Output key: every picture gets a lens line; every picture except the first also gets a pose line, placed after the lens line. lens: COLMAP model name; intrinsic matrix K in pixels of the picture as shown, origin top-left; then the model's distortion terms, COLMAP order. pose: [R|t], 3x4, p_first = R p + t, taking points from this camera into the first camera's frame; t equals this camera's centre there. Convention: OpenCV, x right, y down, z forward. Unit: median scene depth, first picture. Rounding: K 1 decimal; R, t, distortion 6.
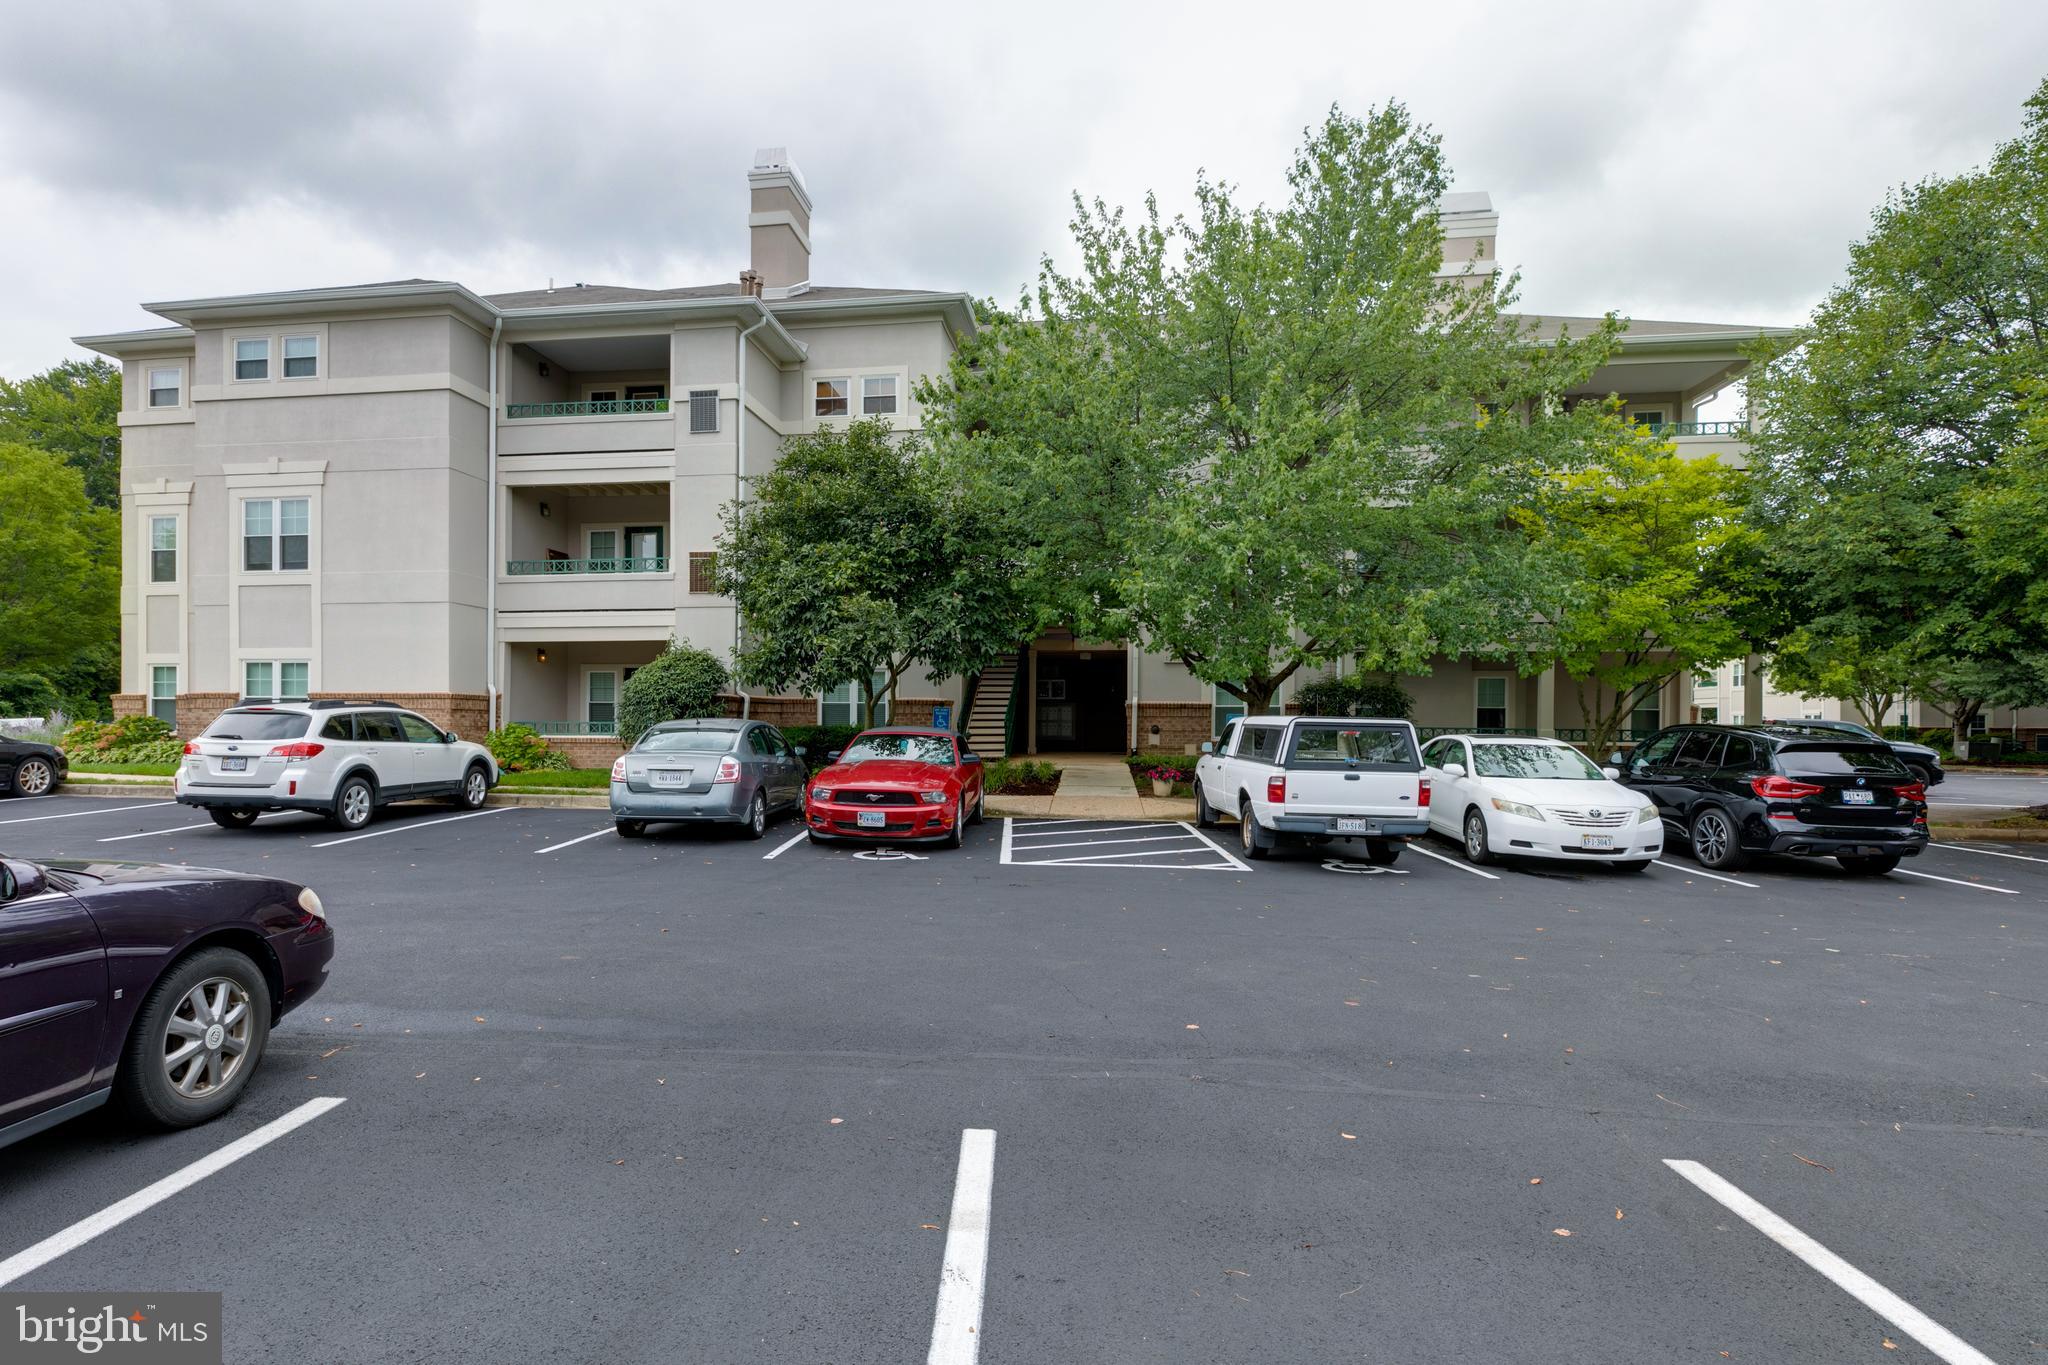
lens RADIAL K [[1072.0, 0, 1023.2], [0, 1072.0, 723.6], [0, 0, 1]] dist [-0.003191, -0.000571]
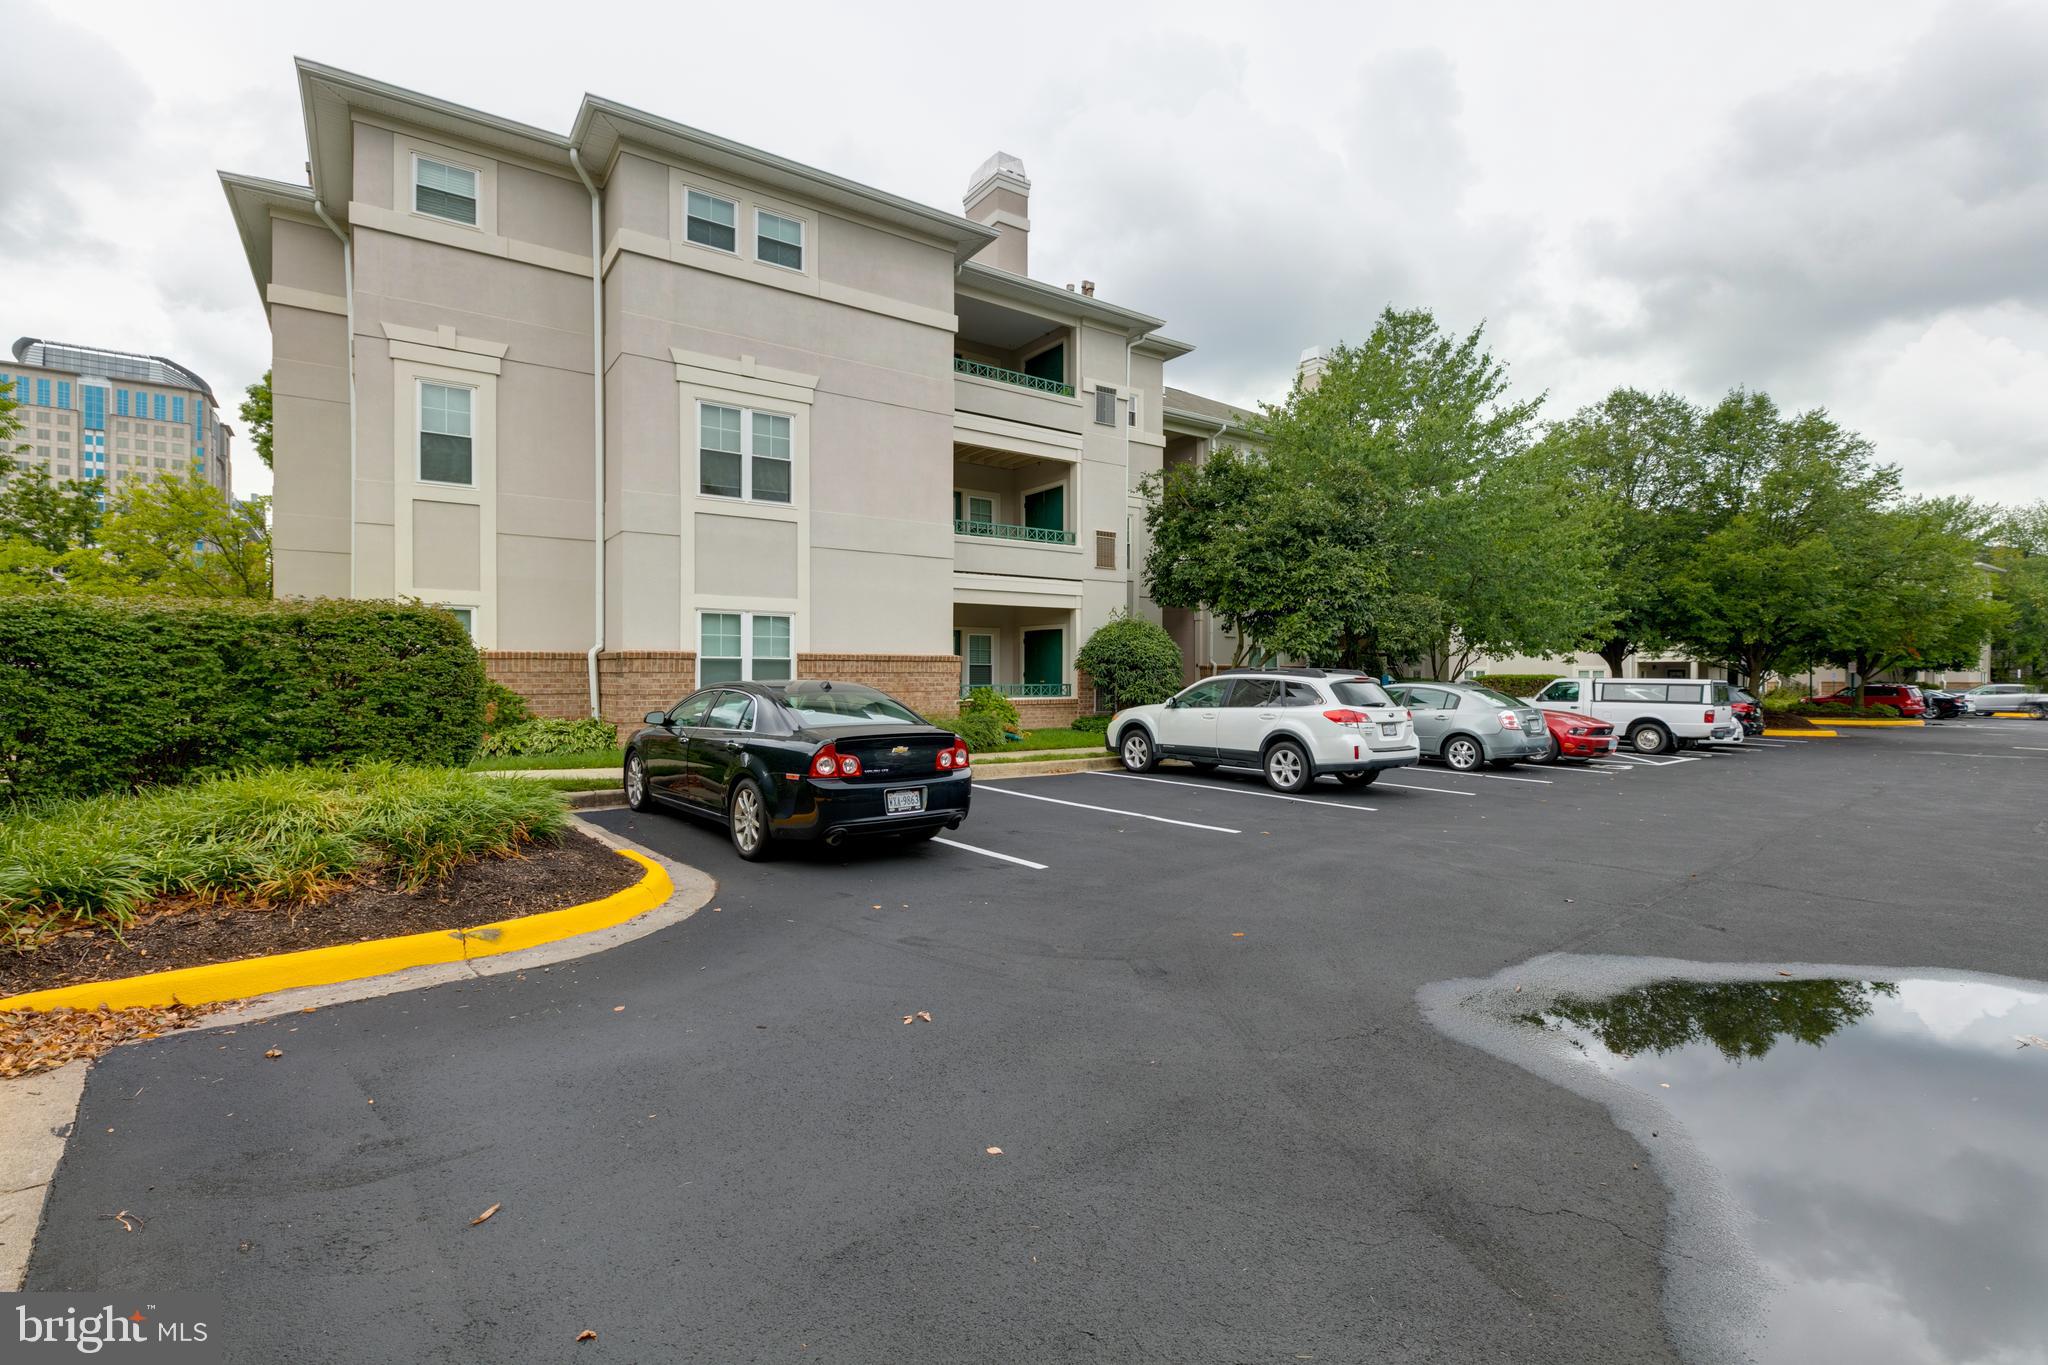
lens RADIAL K [[920.7, 0, 1024.0], [0, 920.7, 682.5], [0, 0, 1]] dist [-0.001392, 0.000639]
pose [[0.724802, -0.008948, 0.688899, -1.021074], [-0.000061, 0.999915, 0.013052, -0.015320], [-0.688957, -0.009502, 0.724740, 0.359090]]
